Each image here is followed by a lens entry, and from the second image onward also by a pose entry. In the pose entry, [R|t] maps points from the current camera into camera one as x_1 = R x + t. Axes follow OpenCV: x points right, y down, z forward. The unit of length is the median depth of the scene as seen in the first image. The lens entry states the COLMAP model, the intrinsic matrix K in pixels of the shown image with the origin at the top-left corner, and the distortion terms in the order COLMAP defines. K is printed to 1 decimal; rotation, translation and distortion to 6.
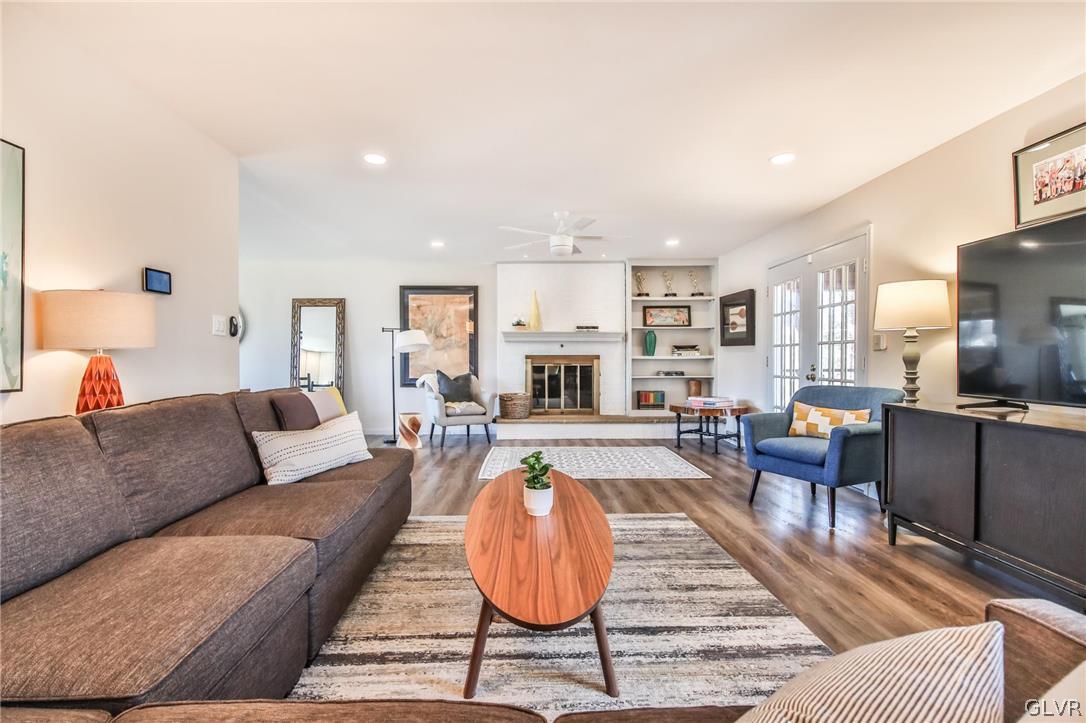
lens RADIAL K [[492.9, 0, 536.2], [0, 492.9, 358.4], [0, 0, 1]] dist [0.018771, -0.010770]
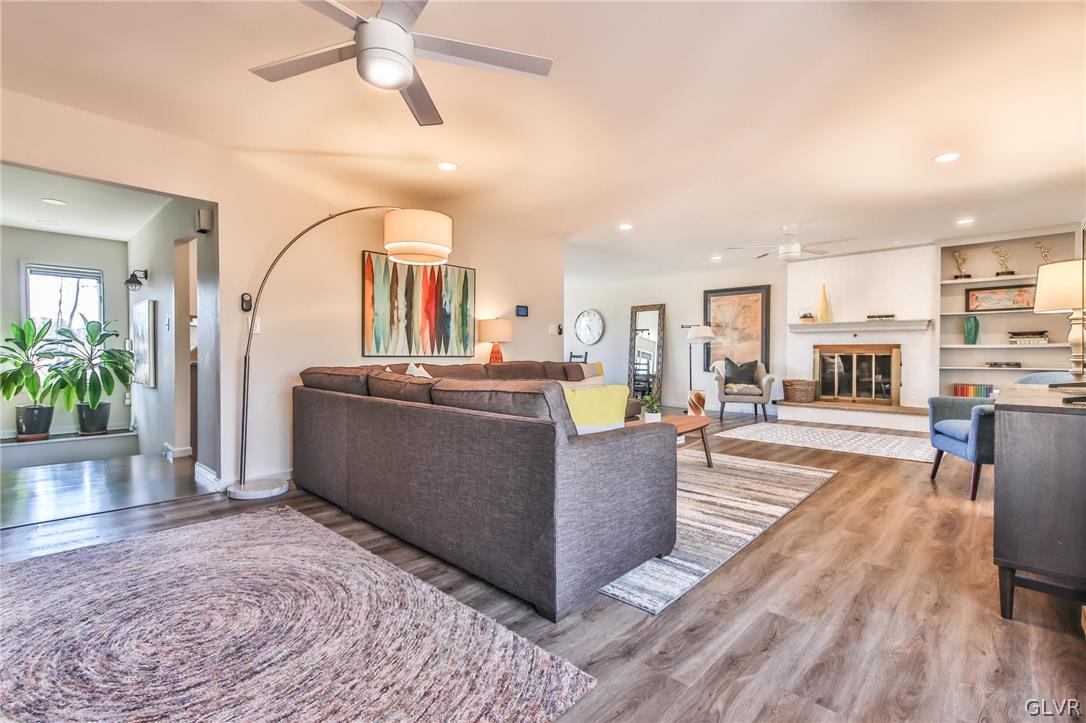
lens RADIAL K [[492.9, 0, 536.2], [0, 492.9, 358.4], [0, 0, 1]] dist [0.018771, -0.010770]
pose [[0.708576, 0.010915, -0.705550, 0.312418], [-0.002579, 0.999914, 0.012879, 0.010368], [0.705630, -0.007306, 0.708543, -0.193526]]
